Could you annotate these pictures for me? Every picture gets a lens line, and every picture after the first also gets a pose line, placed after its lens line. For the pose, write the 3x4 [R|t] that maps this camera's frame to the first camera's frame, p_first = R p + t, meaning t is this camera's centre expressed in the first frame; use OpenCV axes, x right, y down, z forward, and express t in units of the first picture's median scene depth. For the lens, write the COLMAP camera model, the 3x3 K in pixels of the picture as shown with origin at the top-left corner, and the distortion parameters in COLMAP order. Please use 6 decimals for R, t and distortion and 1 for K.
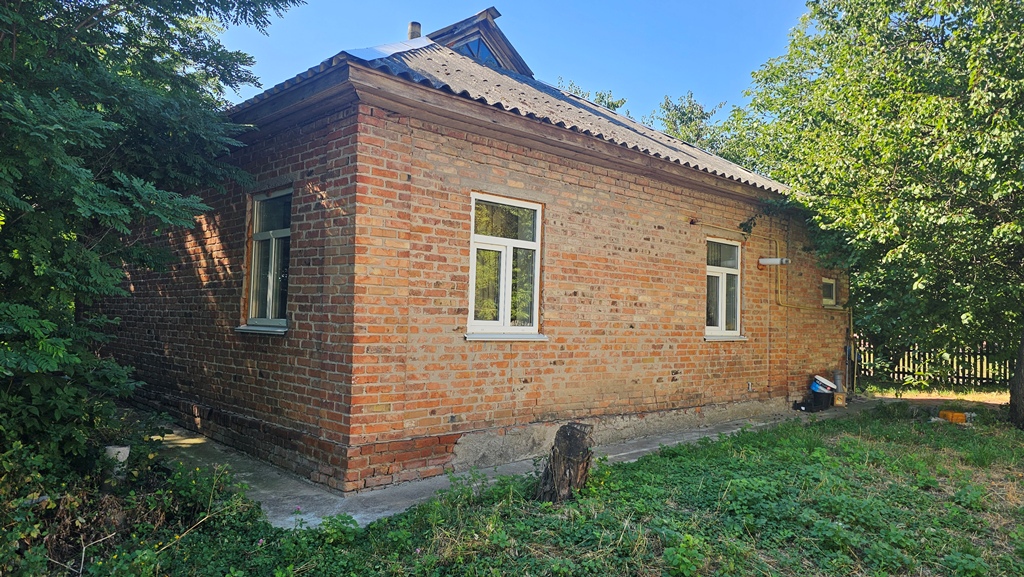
lens RADIAL K [[688.9, 0, 511.4], [0, 688.9, 277.1], [0, 0, 1]] dist [0.096509, -0.107948]
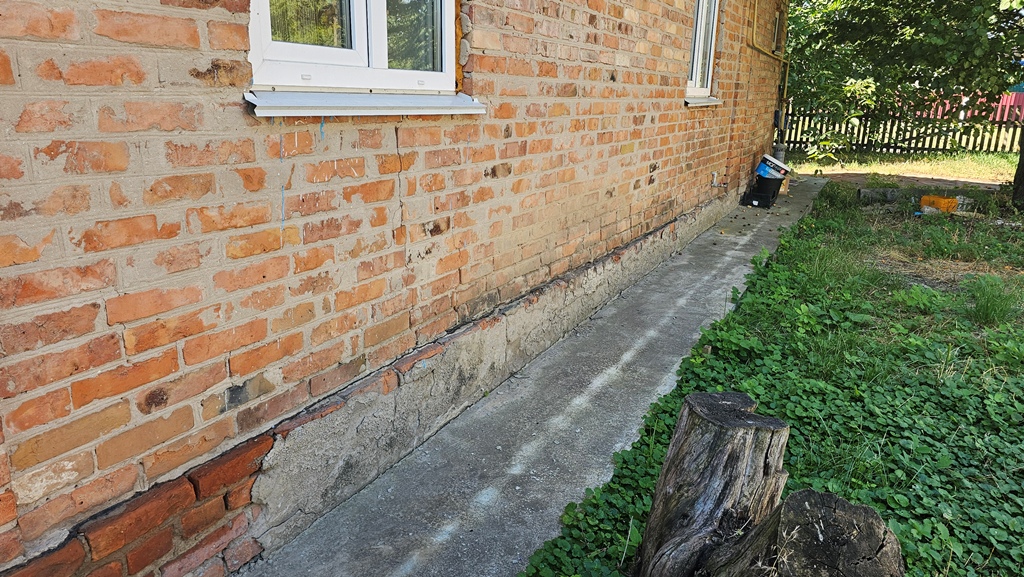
lens RADIAL K [[688.9, 0, 511.4], [0, 688.9, 277.1], [0, 0, 1]] dist [0.096509, -0.107948]
pose [[0.945538, -0.098279, 0.310320, -0.056764], [-0.004874, 0.948951, 0.315386, 0.060243], [-0.325474, -0.299722, 0.896791, 0.655129]]
